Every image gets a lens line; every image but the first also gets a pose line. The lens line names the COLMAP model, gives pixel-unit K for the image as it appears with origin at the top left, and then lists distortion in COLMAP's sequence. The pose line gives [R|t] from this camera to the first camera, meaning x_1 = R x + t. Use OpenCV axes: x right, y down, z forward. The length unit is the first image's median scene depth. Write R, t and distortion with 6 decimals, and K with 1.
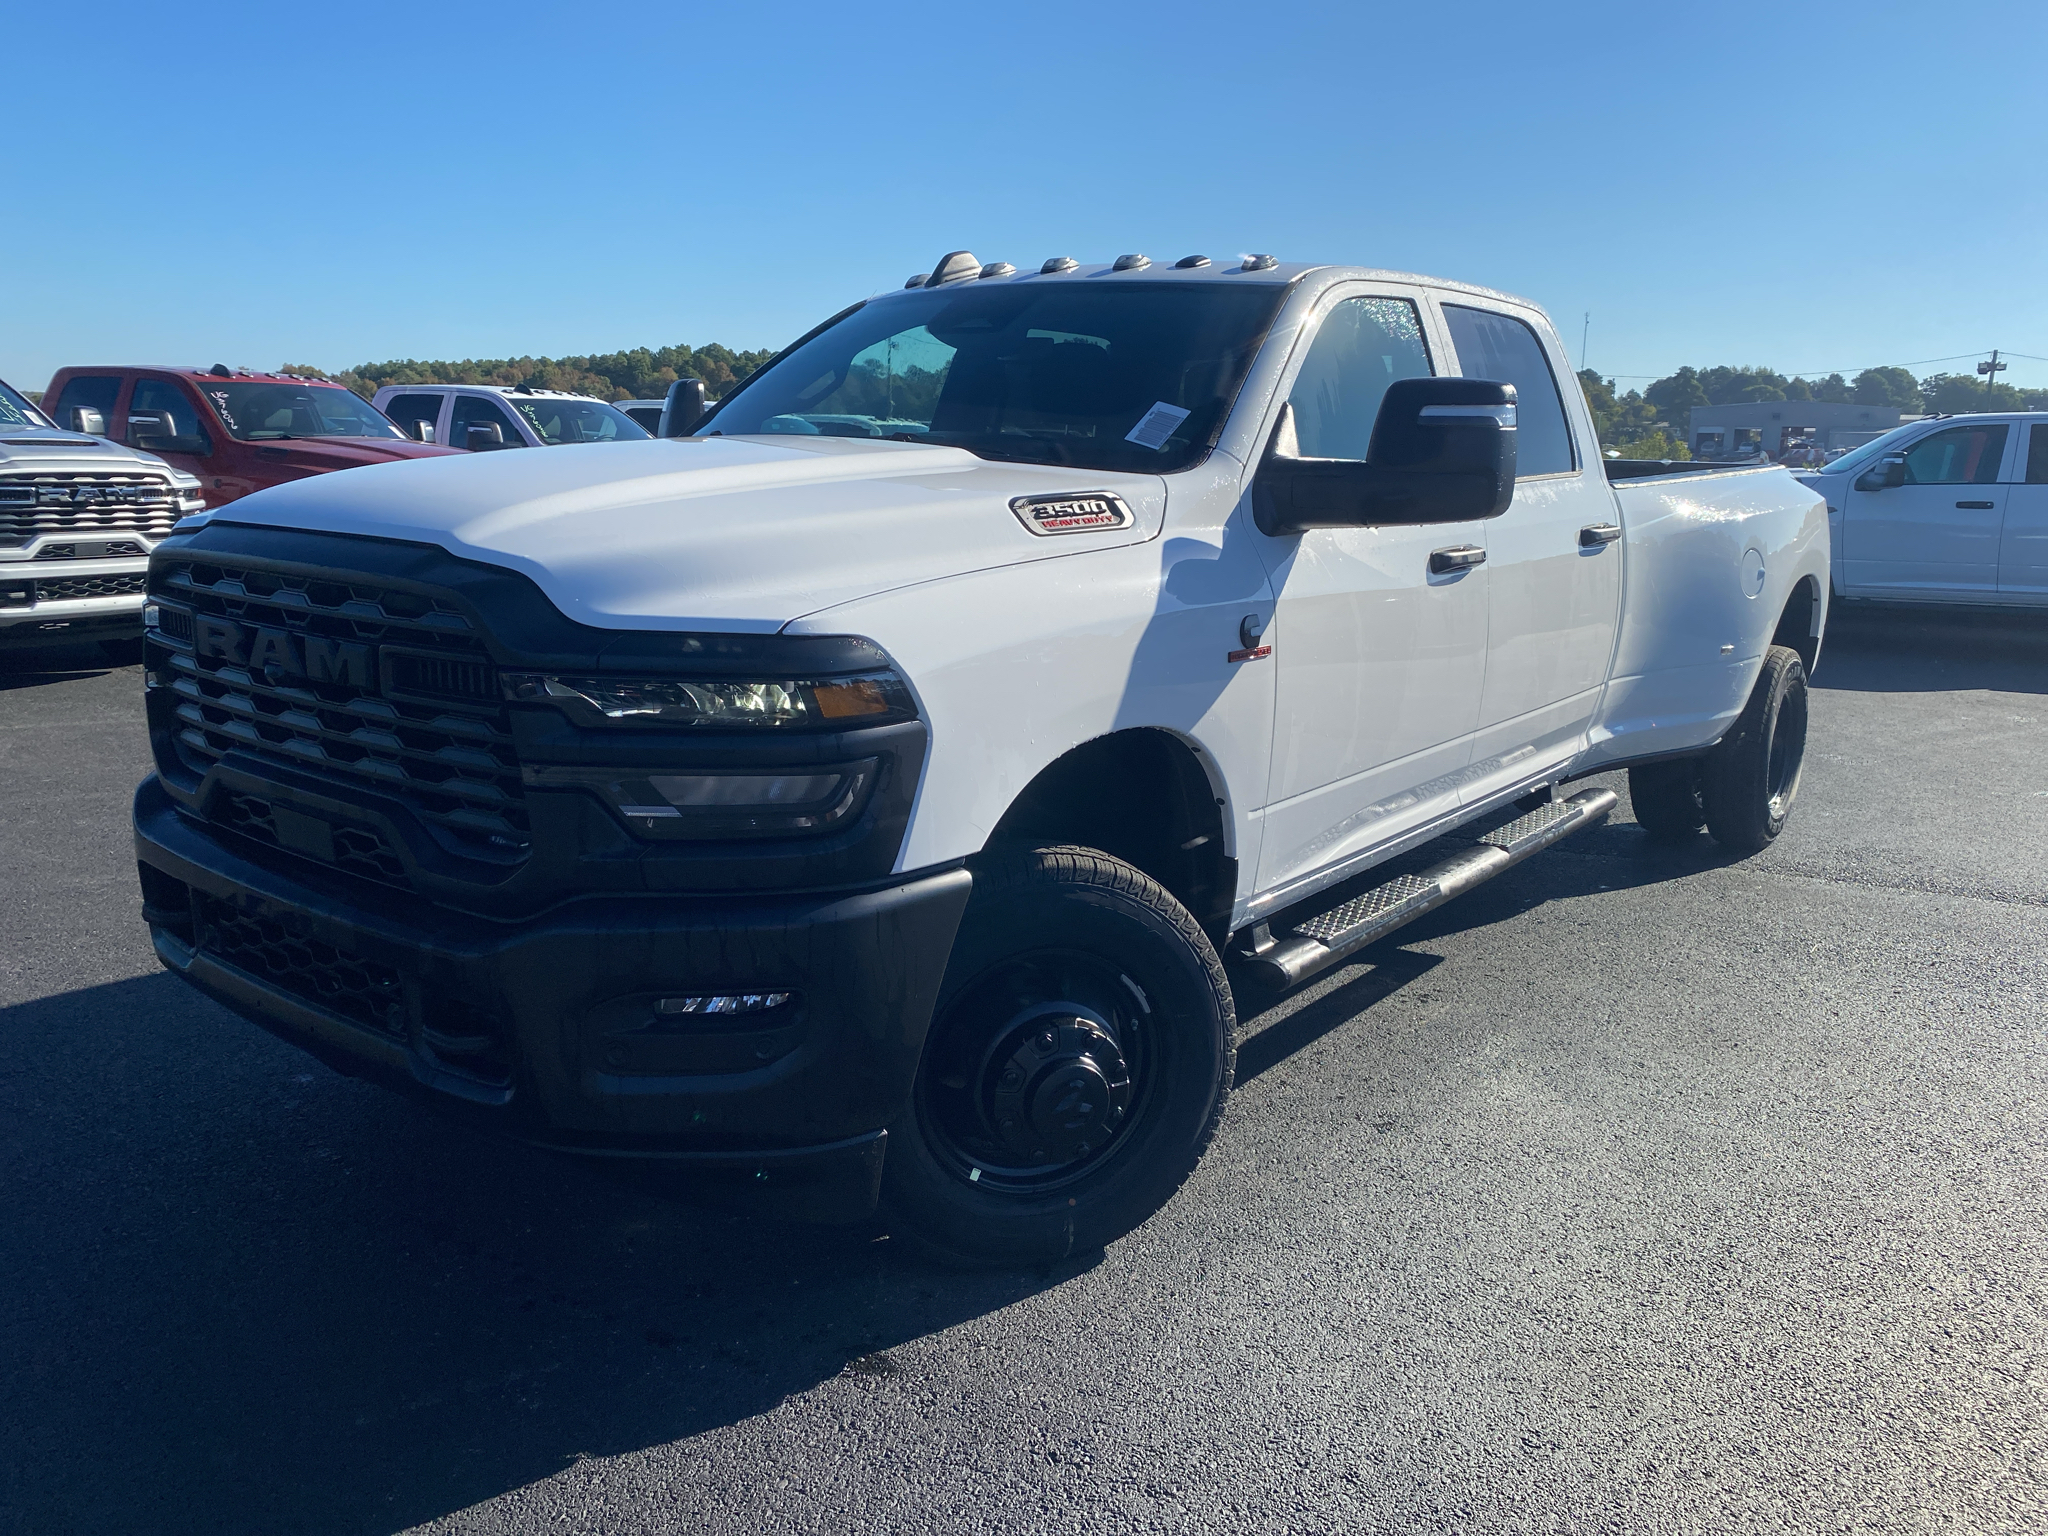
lens RADIAL K [[1531.8, 0, 1014.4], [0, 1531.8, 732.5], [0, 0, 1]] dist [0.033709, -0.035239]
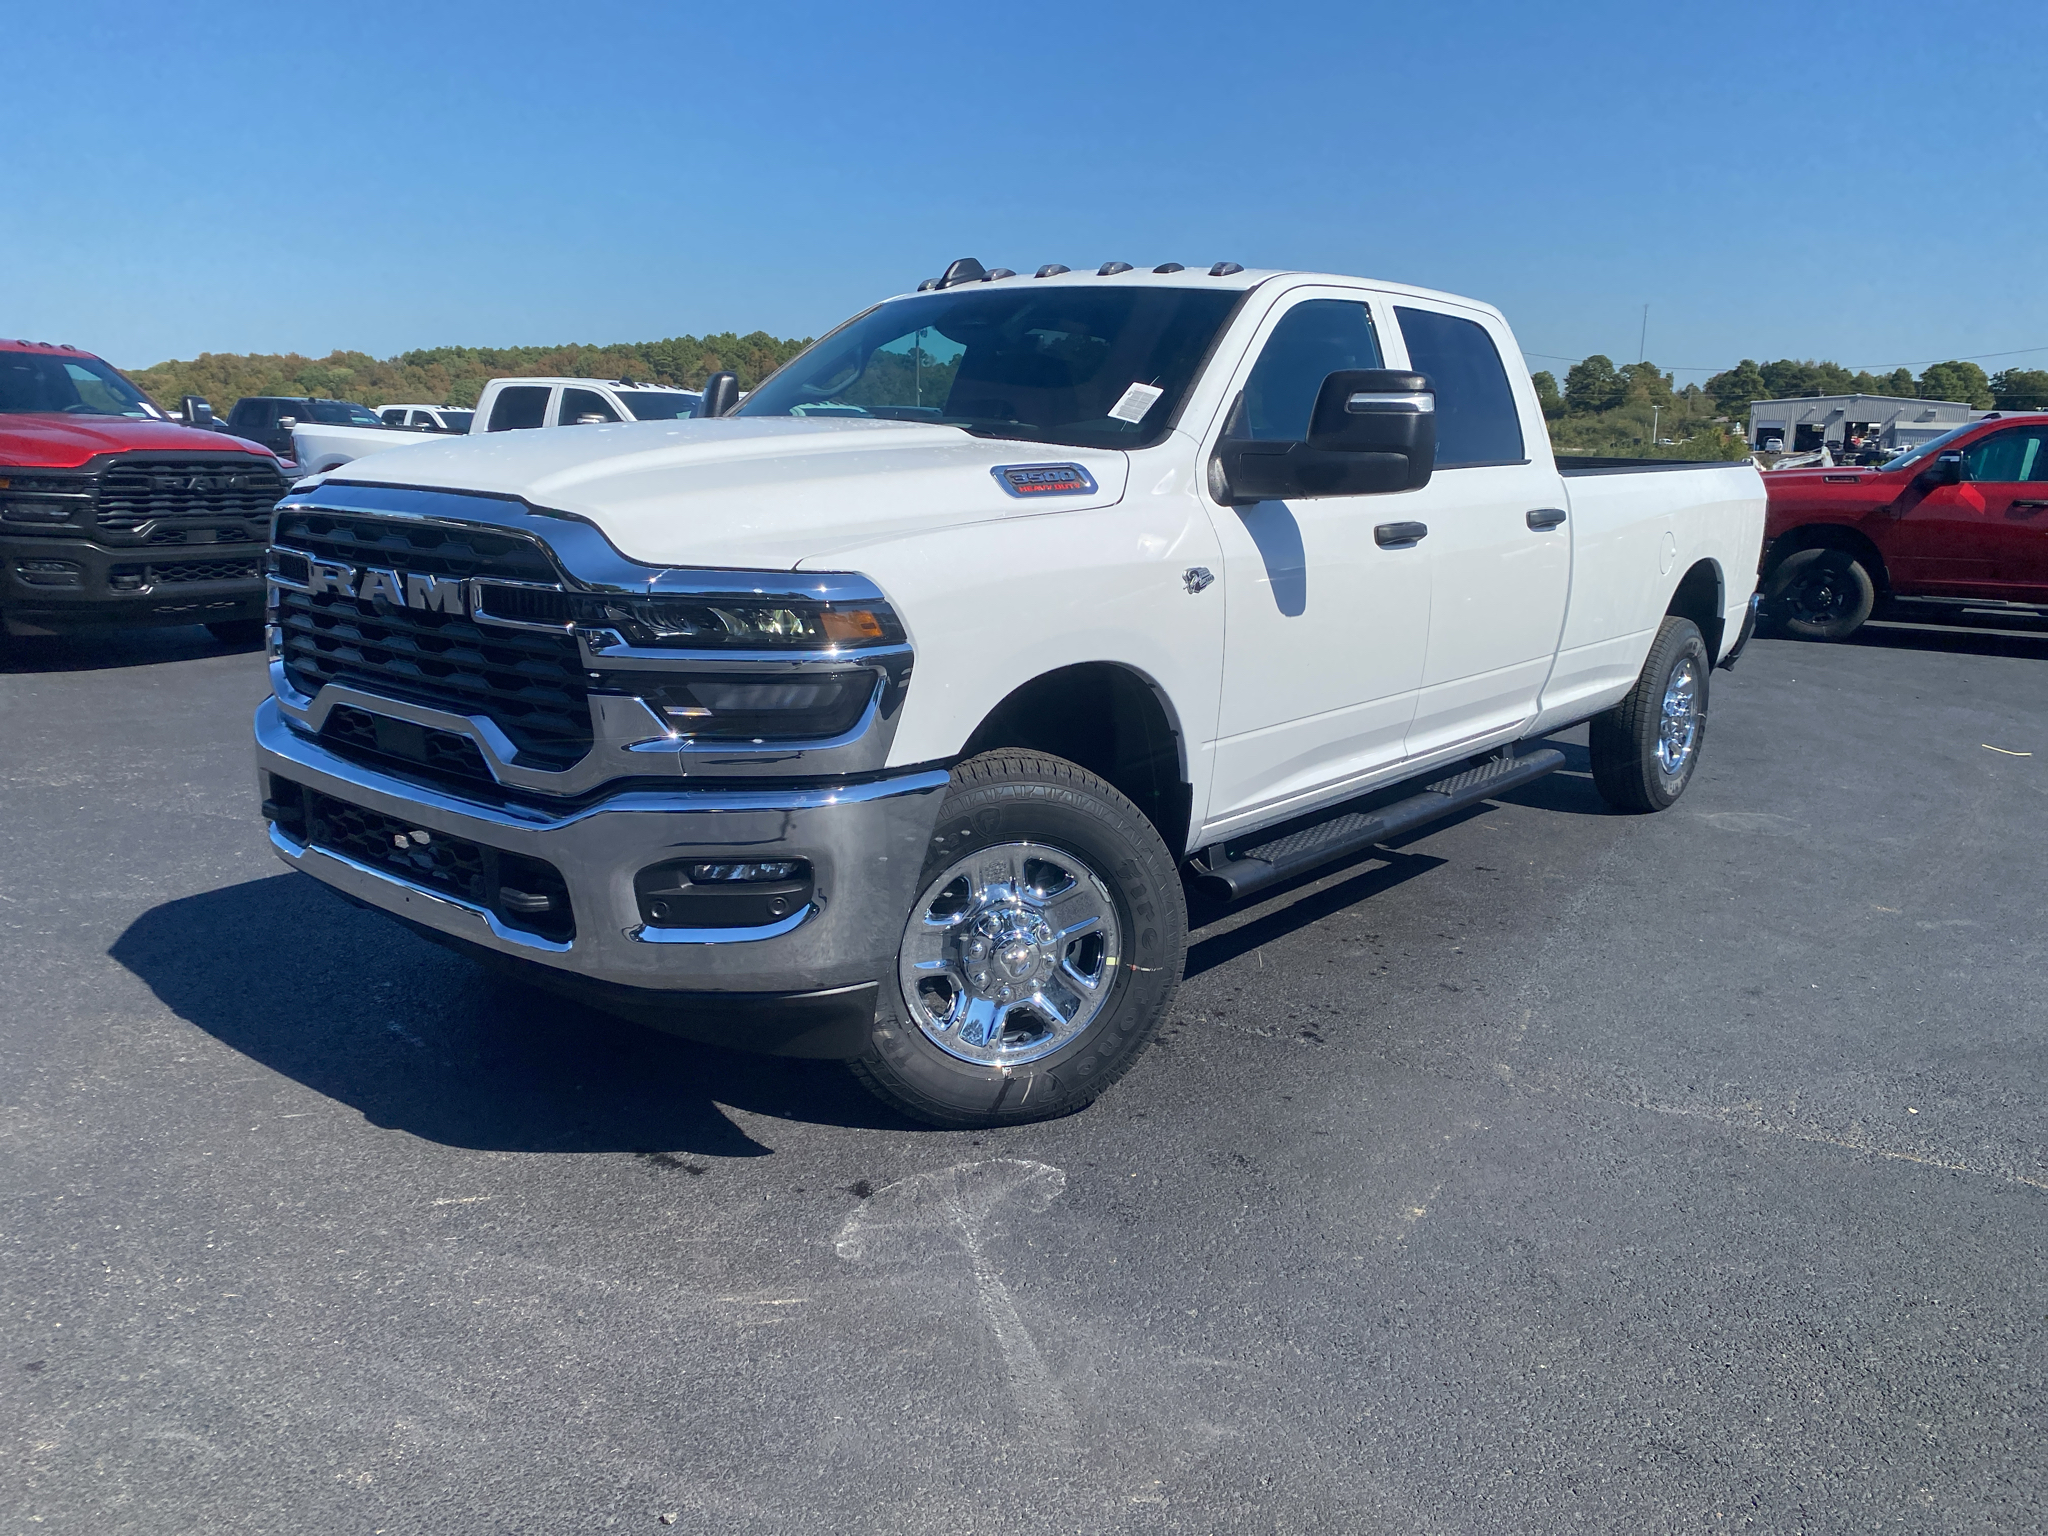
lens RADIAL K [[1656.4, 0, 995.2], [0, 1656.4, 671.2], [0, 0, 1]] dist [0.066215, -0.065916]
pose [[0.998688, 0.015866, -0.048689, 0.056755], [-0.018113, 0.998775, -0.046053, 0.056713], [0.047899, 0.046875, 0.997752, -0.246070]]
